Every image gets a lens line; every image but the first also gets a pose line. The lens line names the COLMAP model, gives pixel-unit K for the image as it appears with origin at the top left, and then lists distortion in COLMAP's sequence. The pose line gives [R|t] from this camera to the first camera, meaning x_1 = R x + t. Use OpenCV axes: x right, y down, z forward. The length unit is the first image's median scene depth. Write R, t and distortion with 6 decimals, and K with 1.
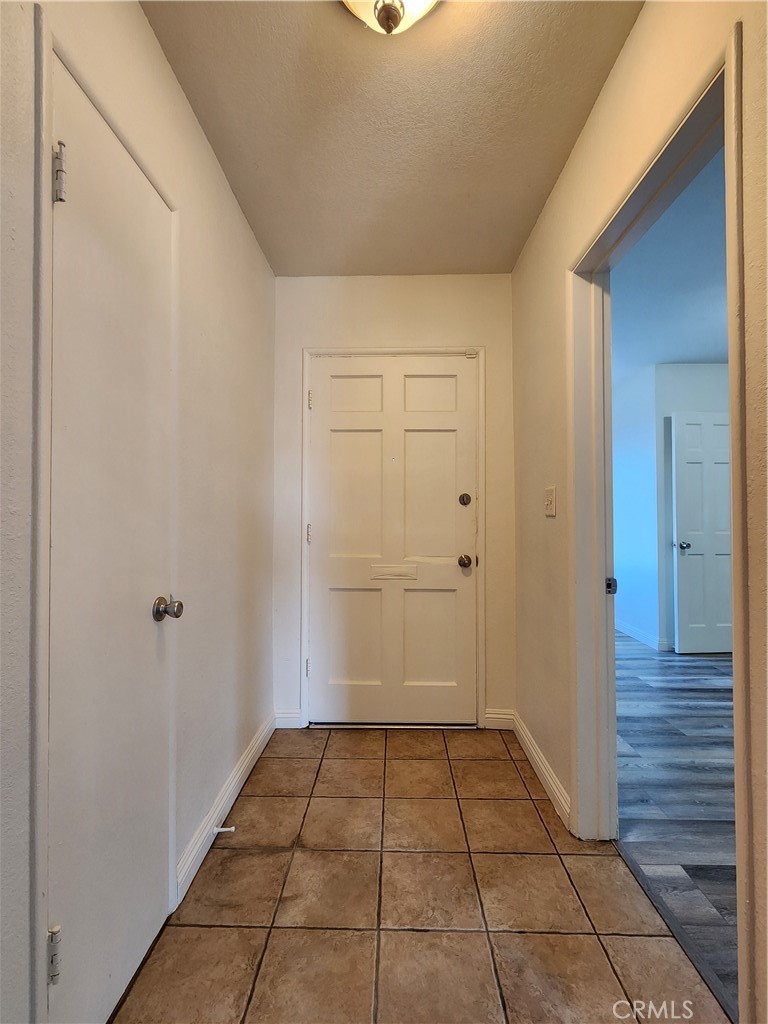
lens RADIAL K [[459.7, 0, 383.5], [0, 459.7, 513.5], [0, 0, 1]] dist [-0.003368, -0.000319]
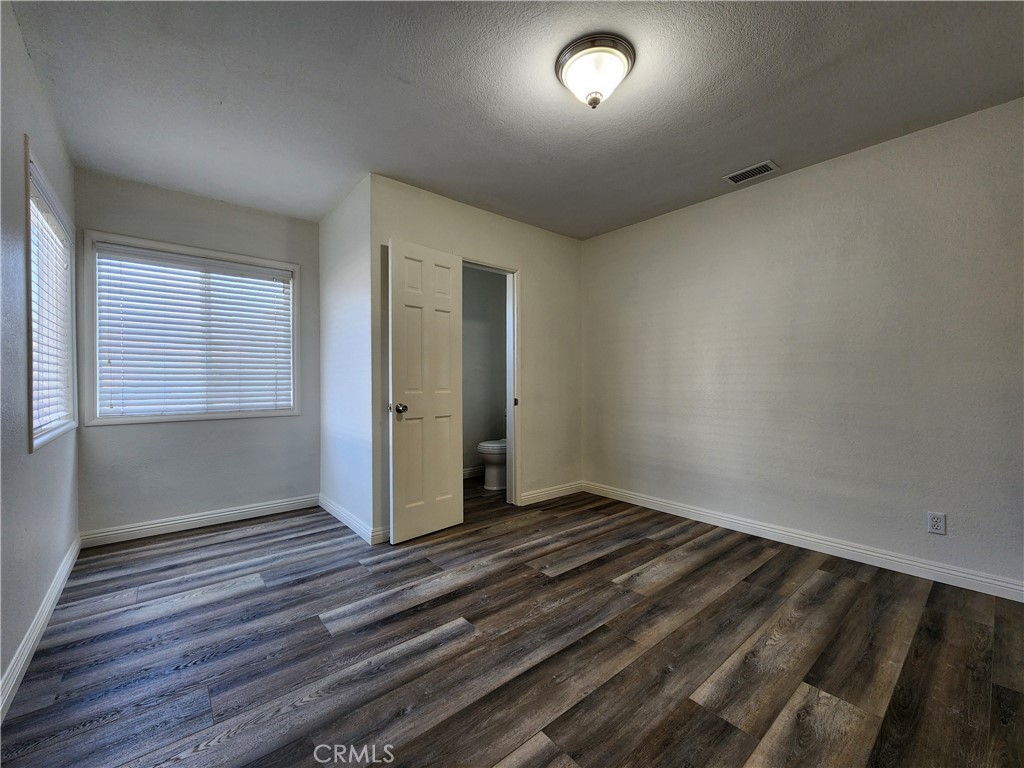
lens RADIAL K [[420.0, 0, 512.1], [0, 420.0, 383.6], [0, 0, 1]] dist [-0.000076, 0.000086]
pose [[0.746033, -0.001618, 0.665907, 0.326874], [-0.012456, 0.999788, 0.016384, 0.012643], [-0.665792, -0.020517, 0.745855, 0.341464]]
